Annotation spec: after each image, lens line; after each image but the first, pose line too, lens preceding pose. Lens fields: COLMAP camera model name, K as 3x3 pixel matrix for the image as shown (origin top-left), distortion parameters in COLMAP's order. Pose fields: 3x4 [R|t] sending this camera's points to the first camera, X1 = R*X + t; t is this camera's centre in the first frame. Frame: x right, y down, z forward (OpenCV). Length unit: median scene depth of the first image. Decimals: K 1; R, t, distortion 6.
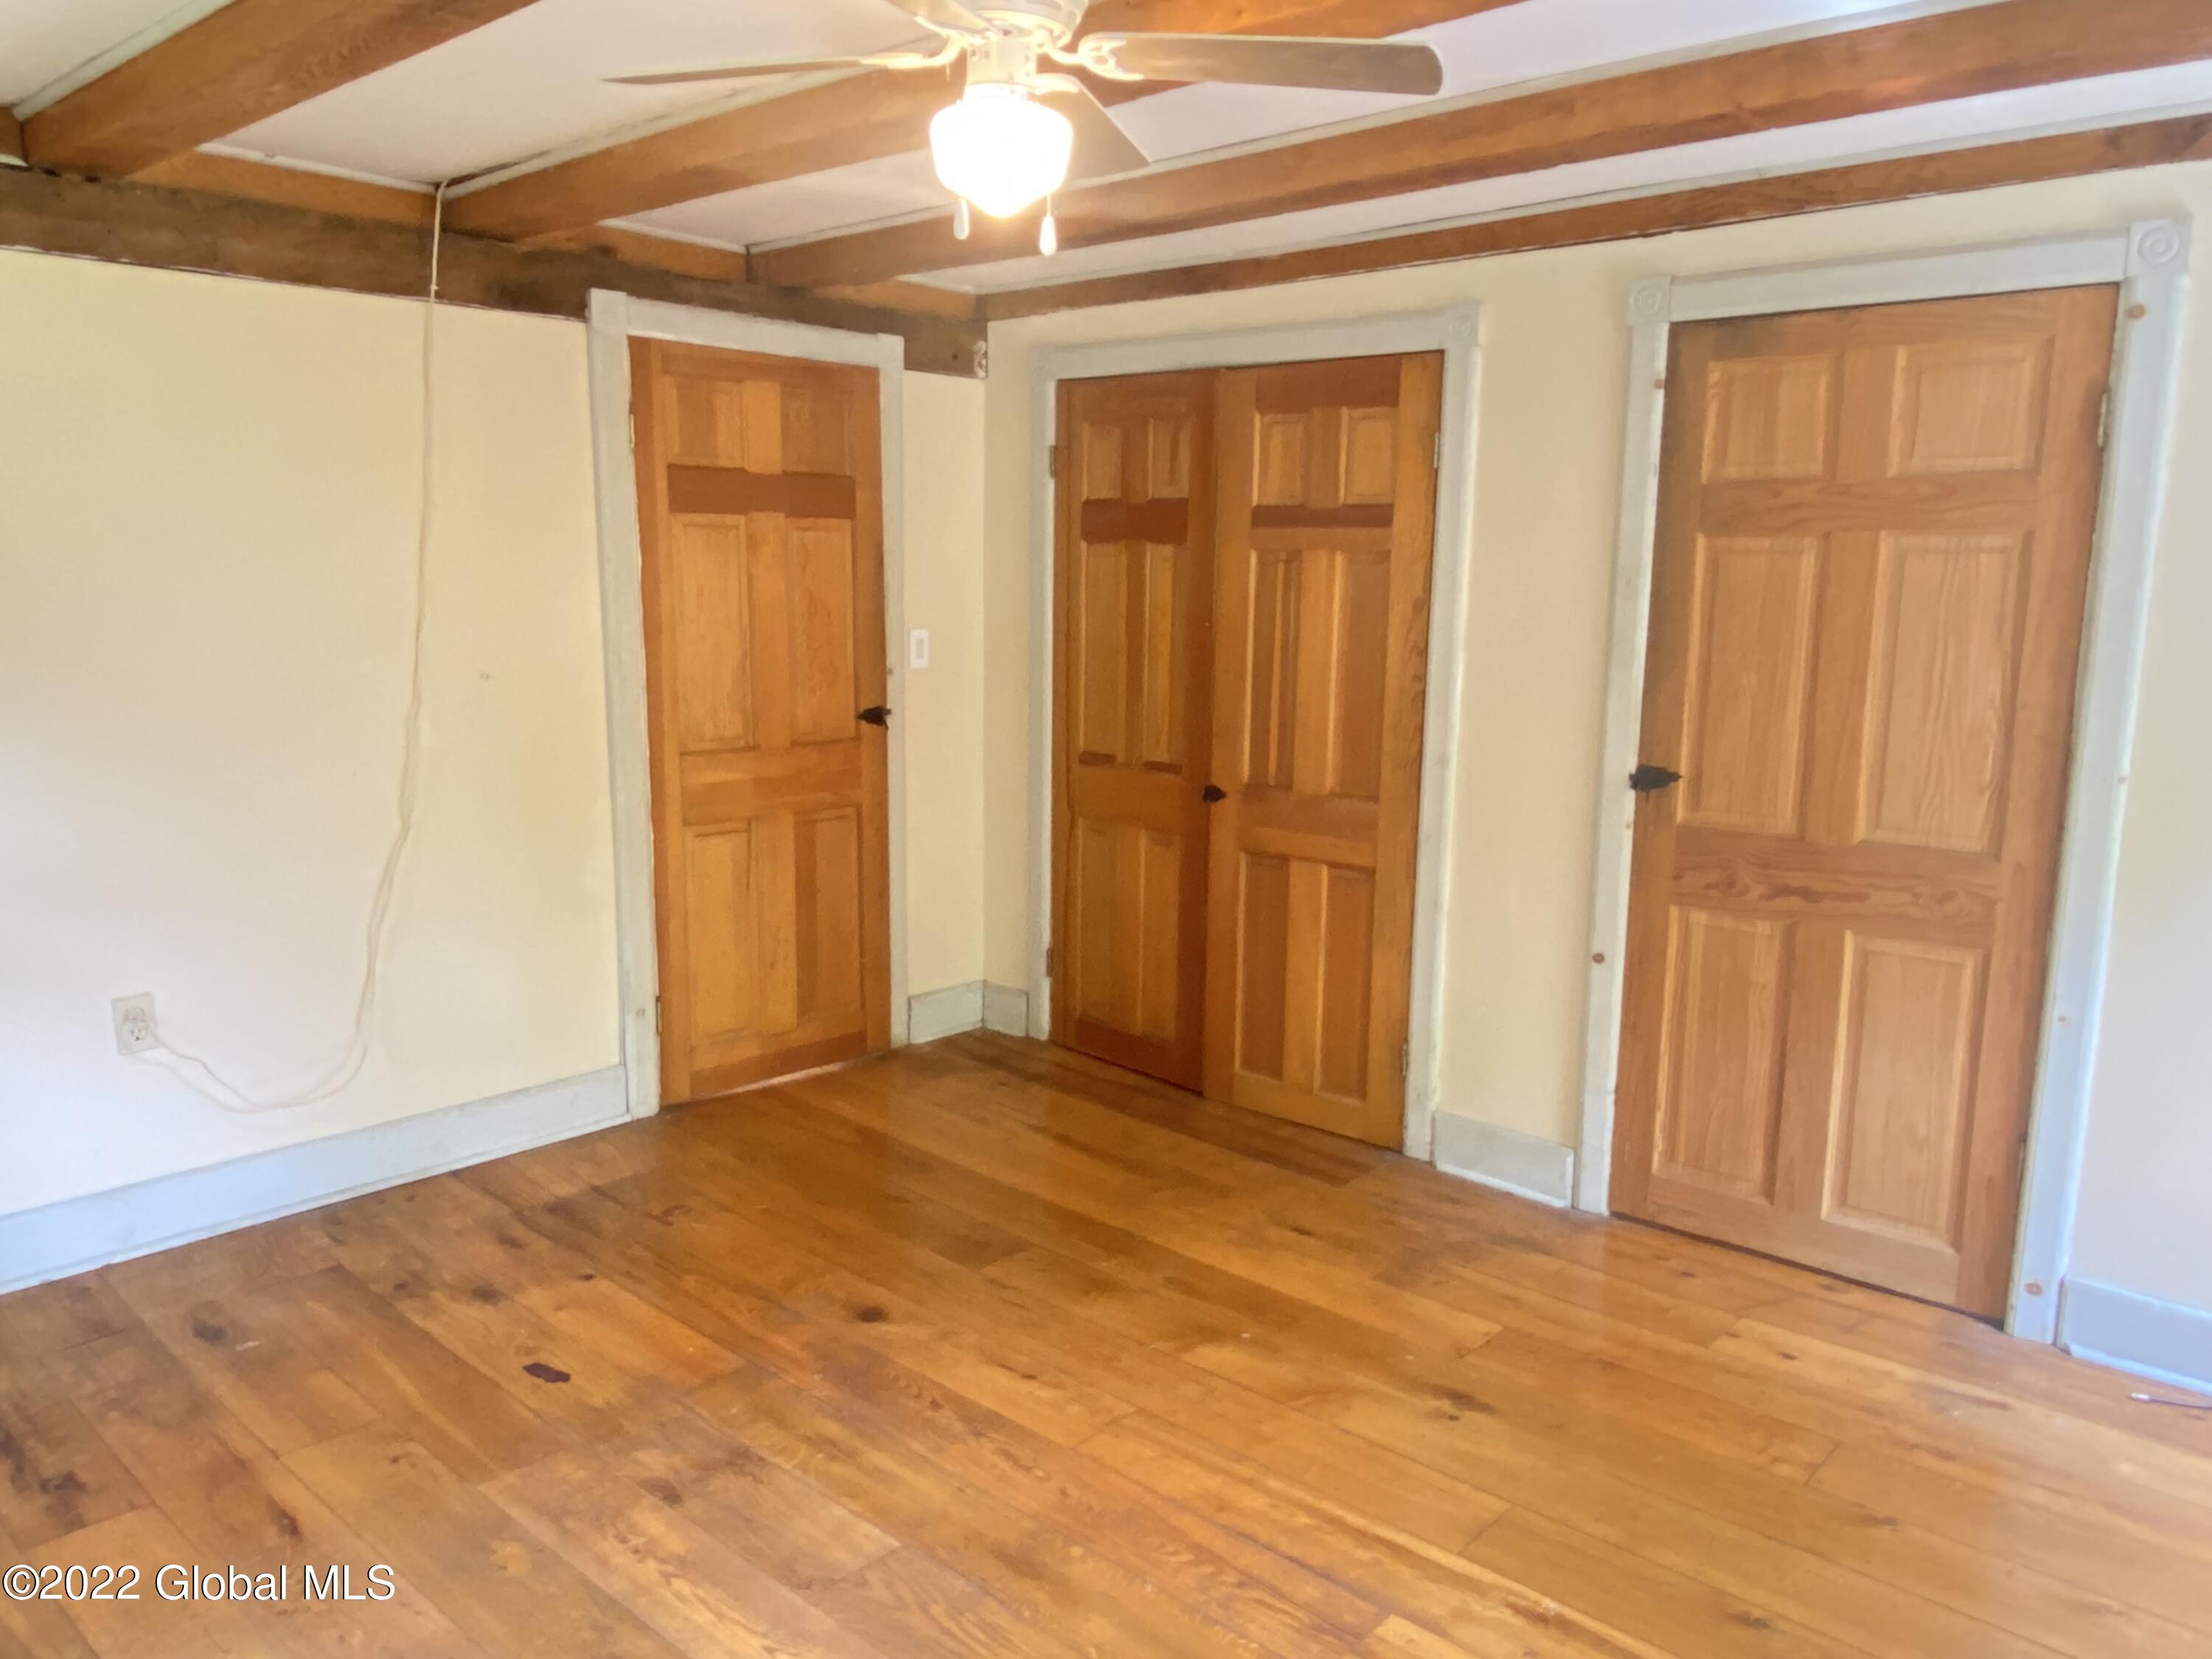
lens RADIAL K [[1500.4, 0, 1106.0], [0, 1500.4, 829.5], [0, 0, 1]] dist [0.095971, -0.105009]
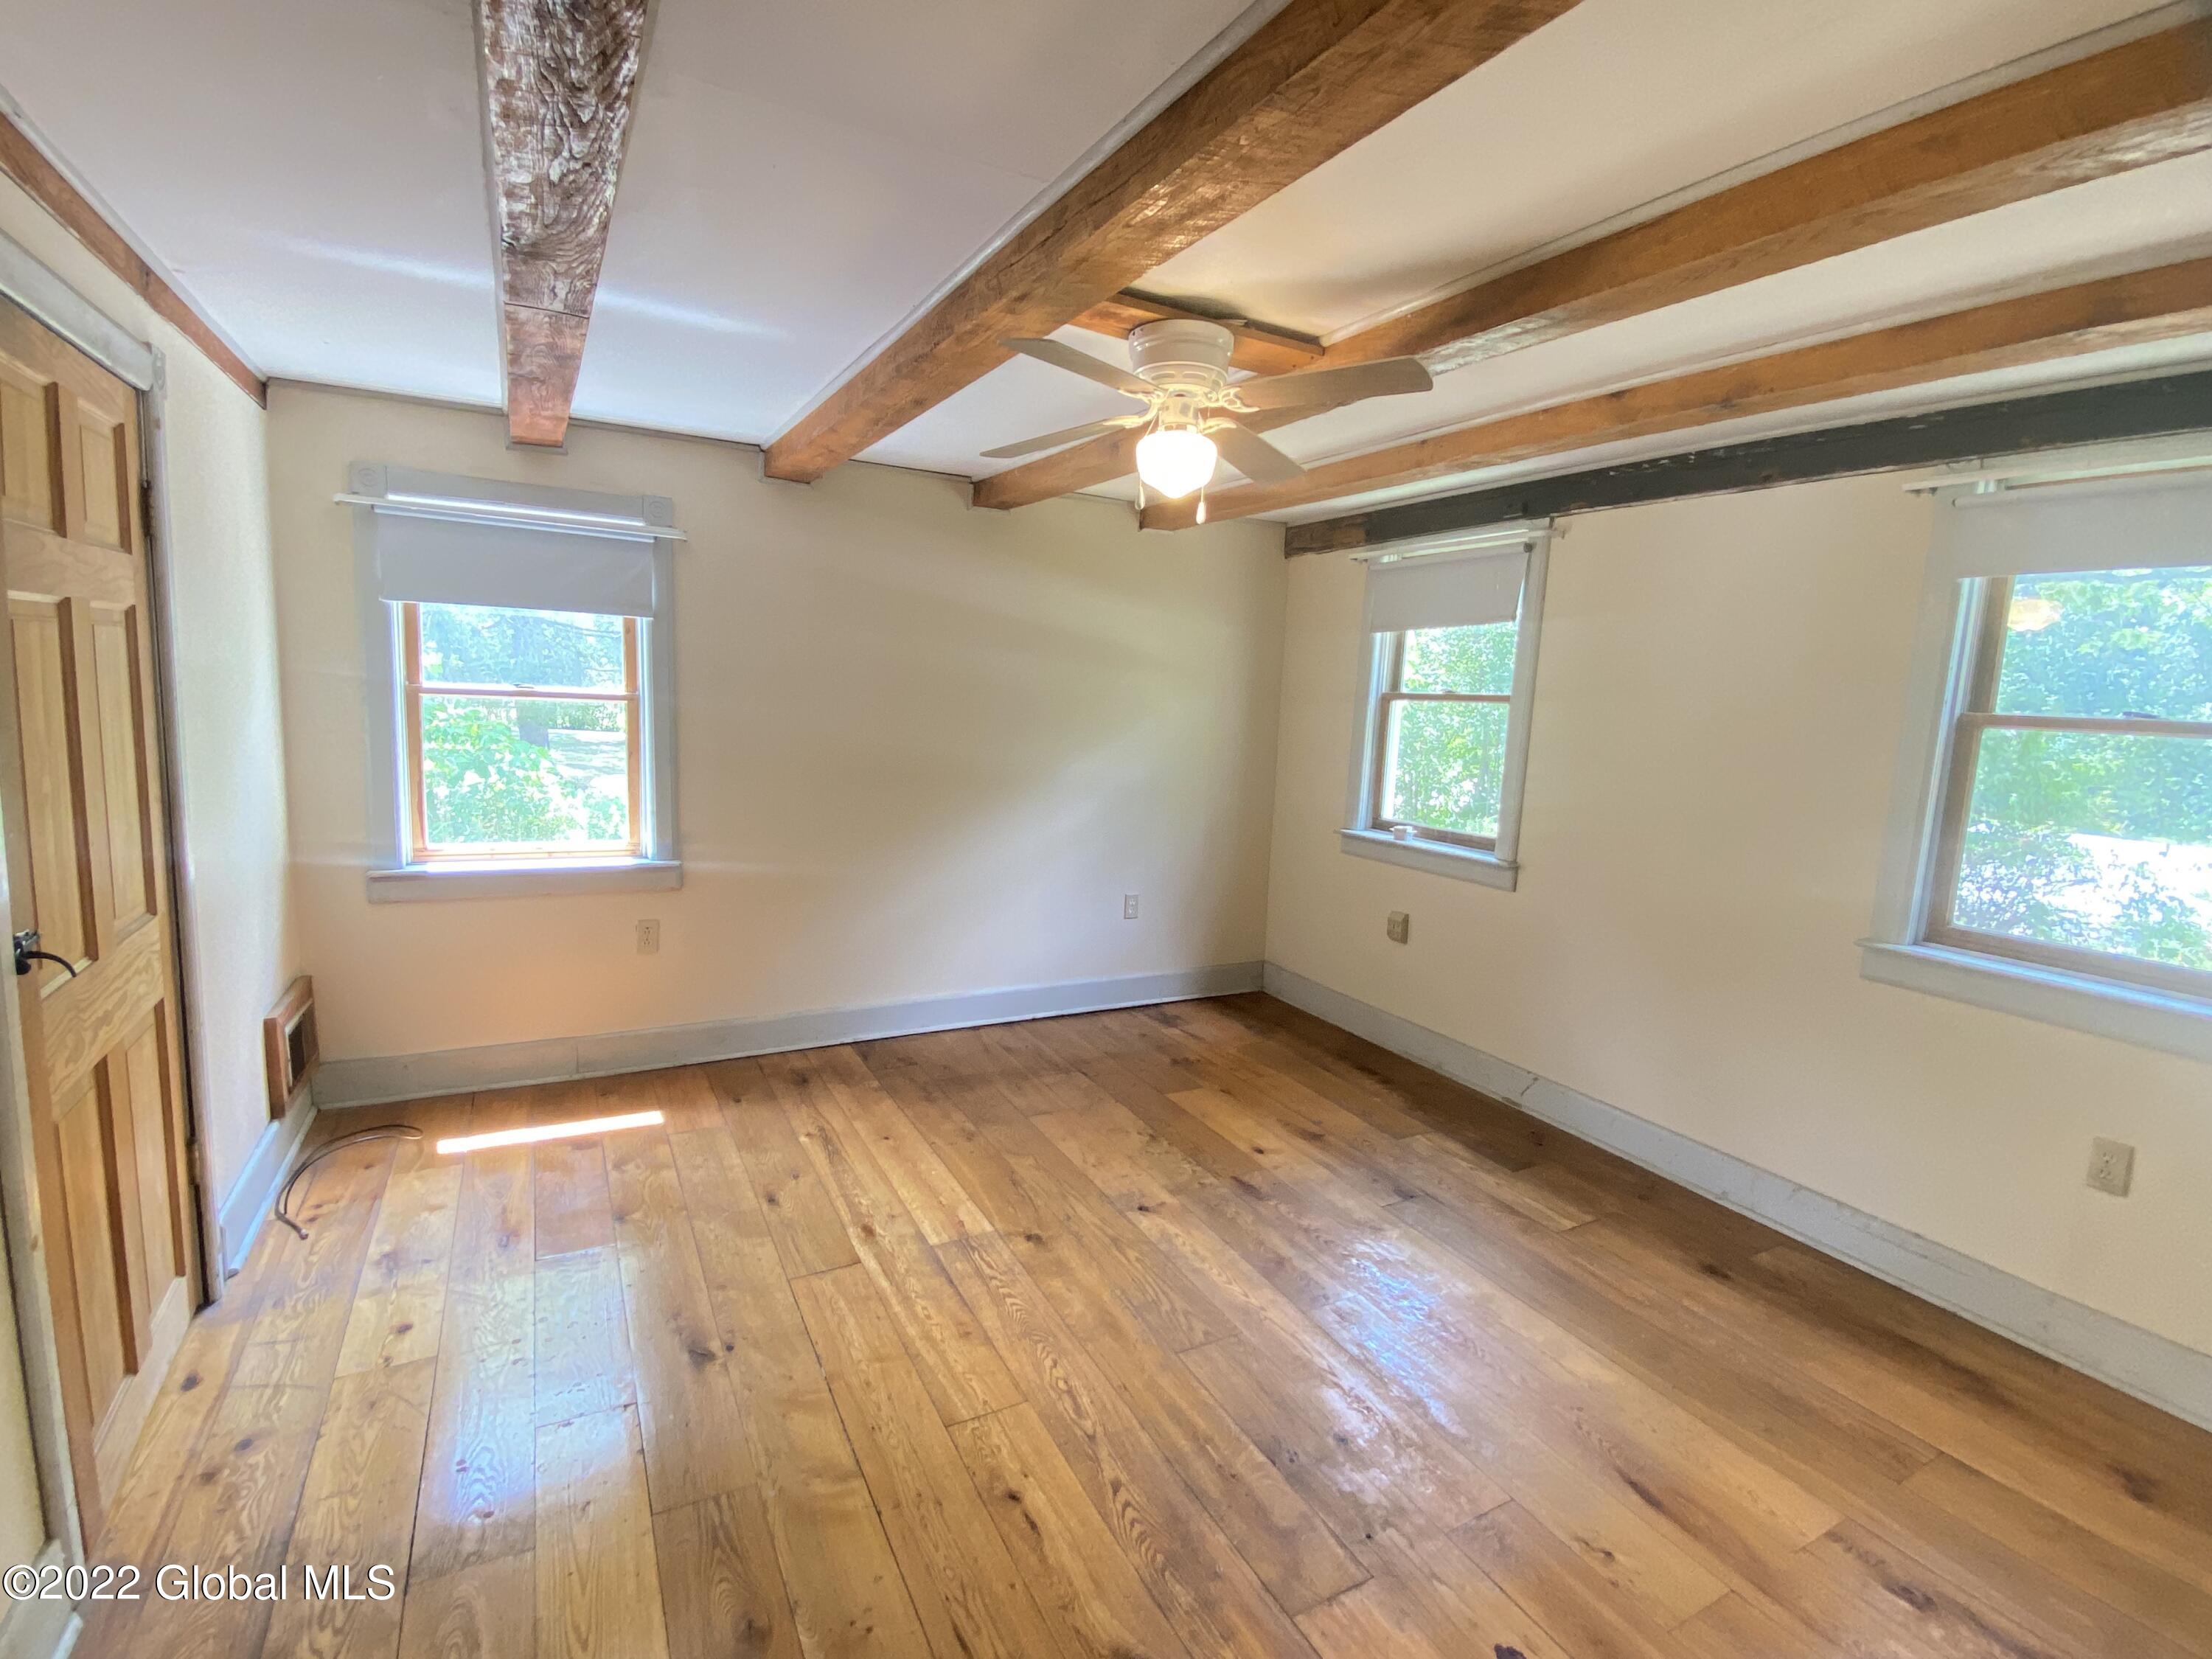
lens RADIAL K [[1043.8, 0, 1106.0], [0, 1043.8, 829.5], [0, 0, 1]] dist [-0.003011, -0.000147]
pose [[-0.933539, -0.086644, 0.347847, -0.242378], [0.021974, 0.954695, 0.296774, -0.196796], [-0.357801, 0.284693, -0.889341, 1.162850]]
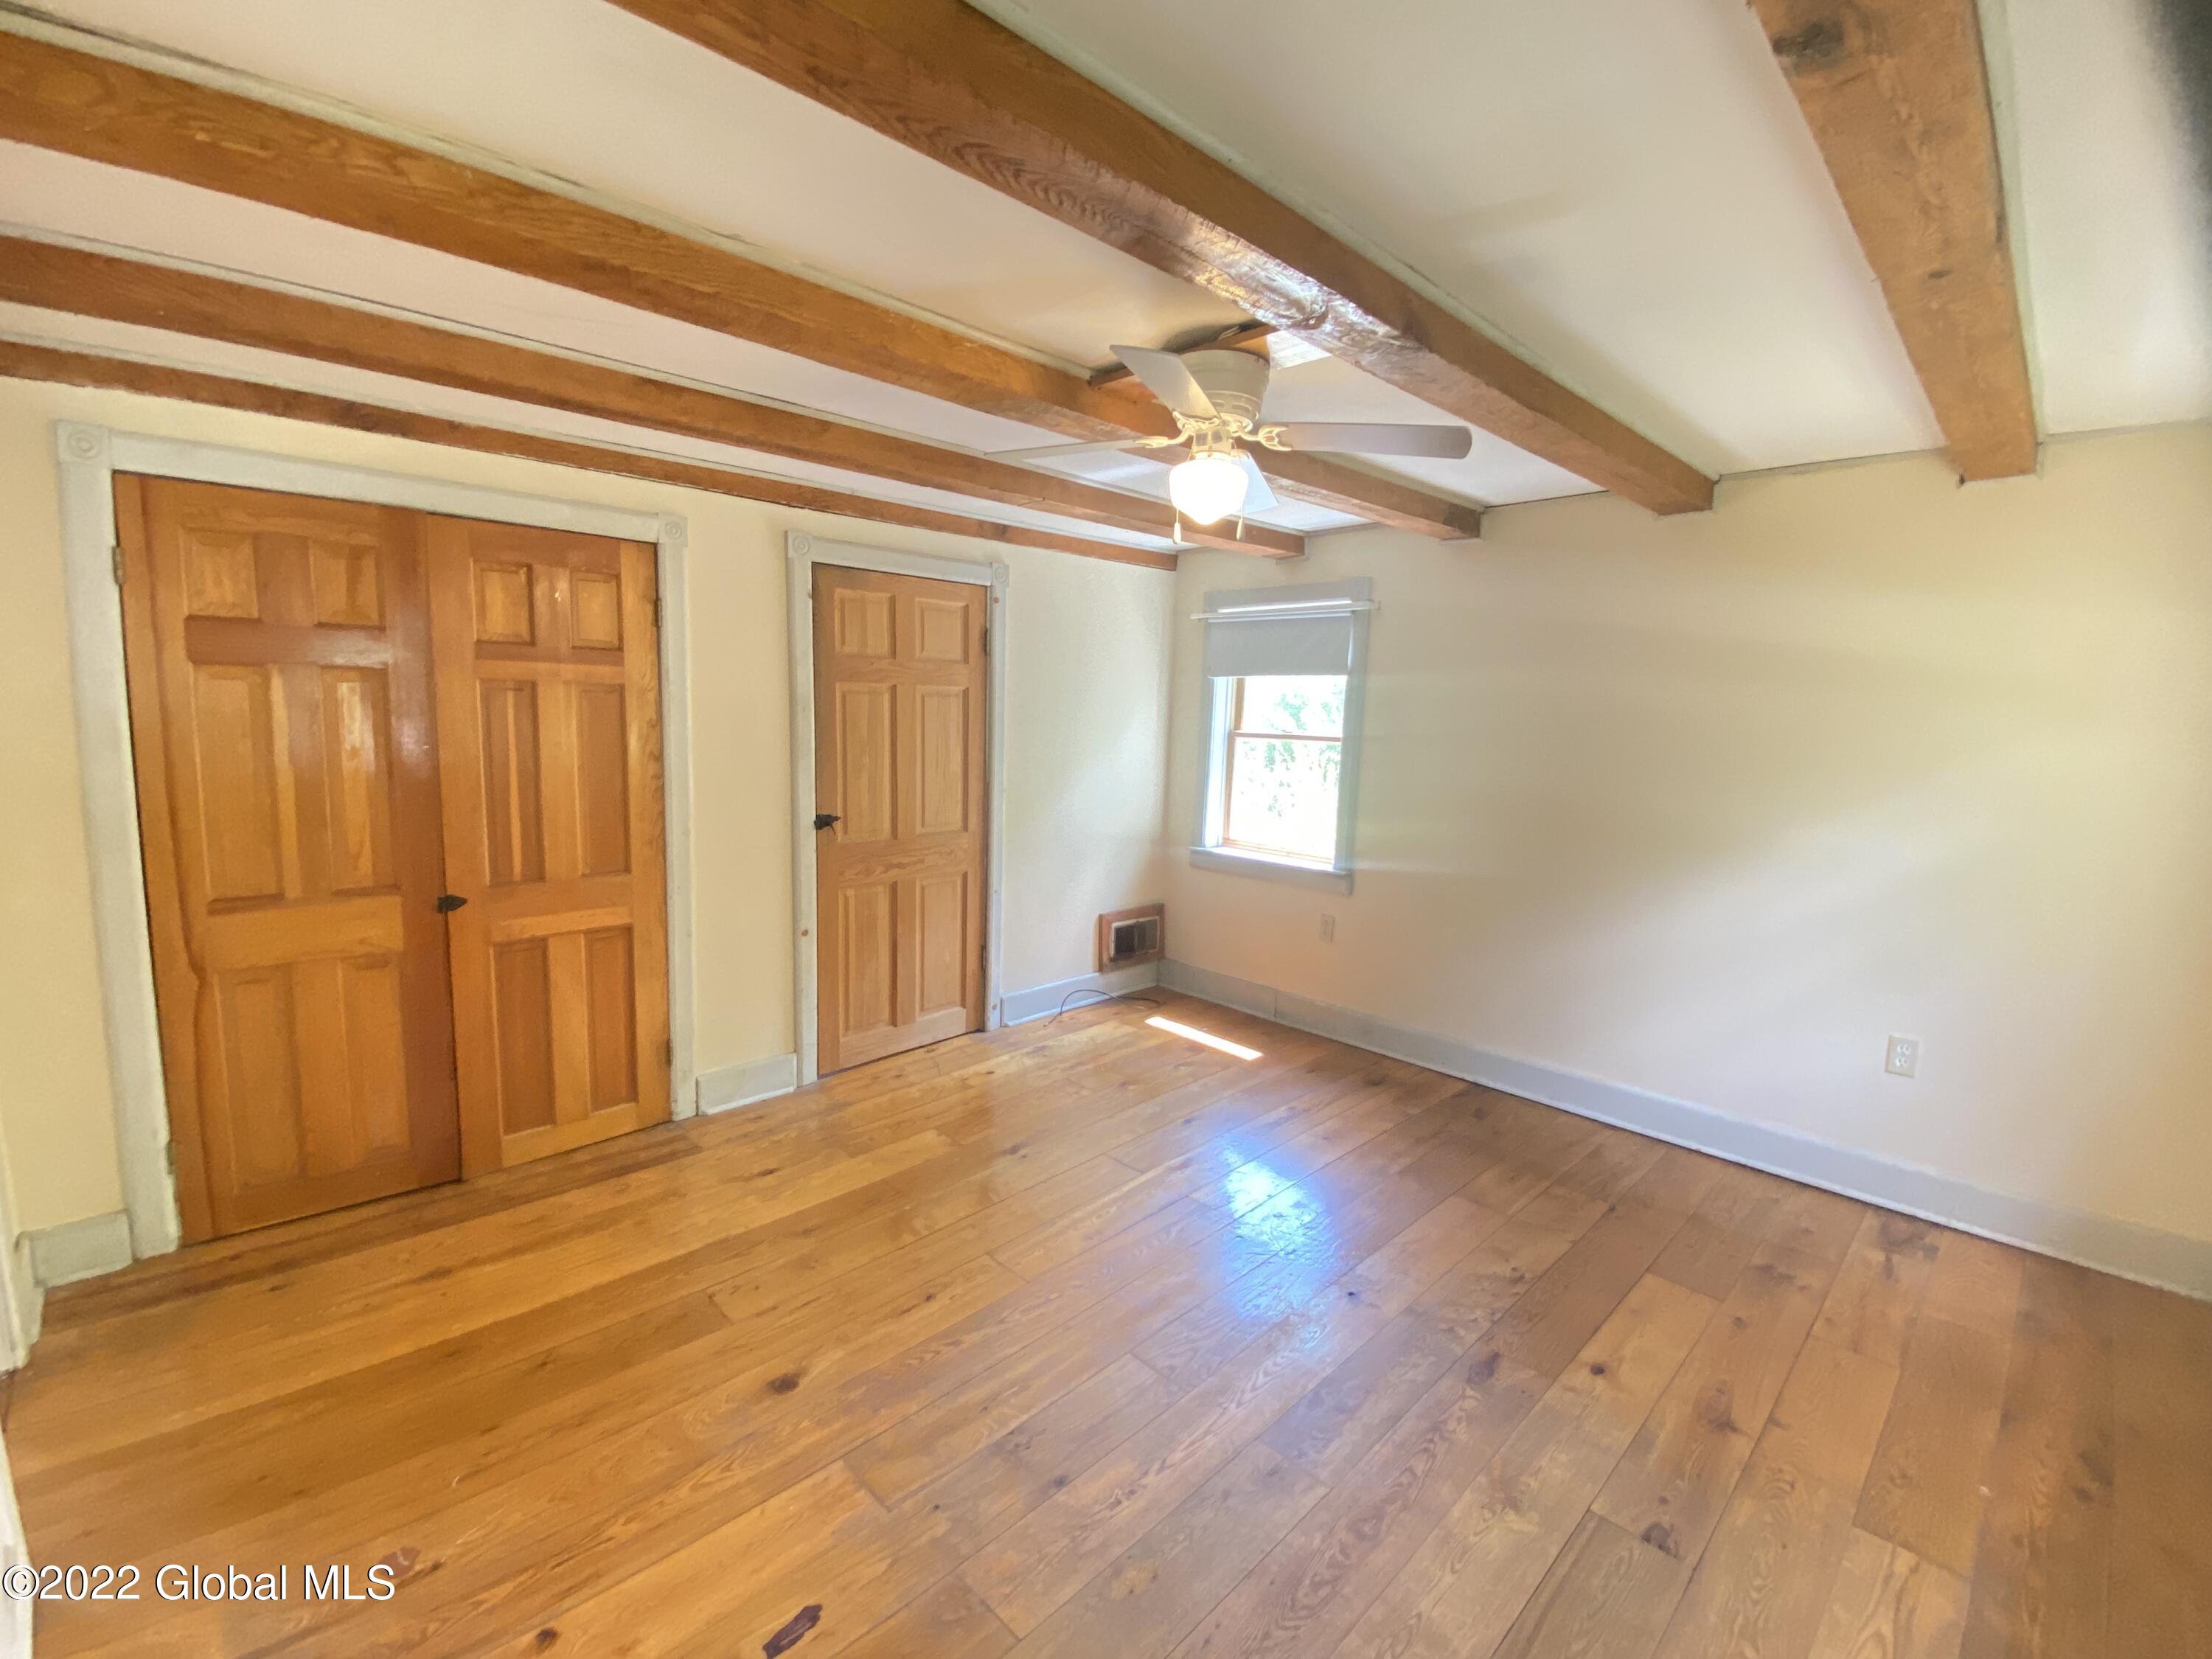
lens RADIAL K [[938.3, 0, 1058.9], [0, 938.3, 846.7], [0, 0, 1]] dist [0.001940, -0.018293]
pose [[0.100405, -0.157219, 0.982446, -0.649962], [0.150707, 0.978446, 0.141177, -0.111996], [-0.983466, 0.133887, 0.121935, 0.585453]]
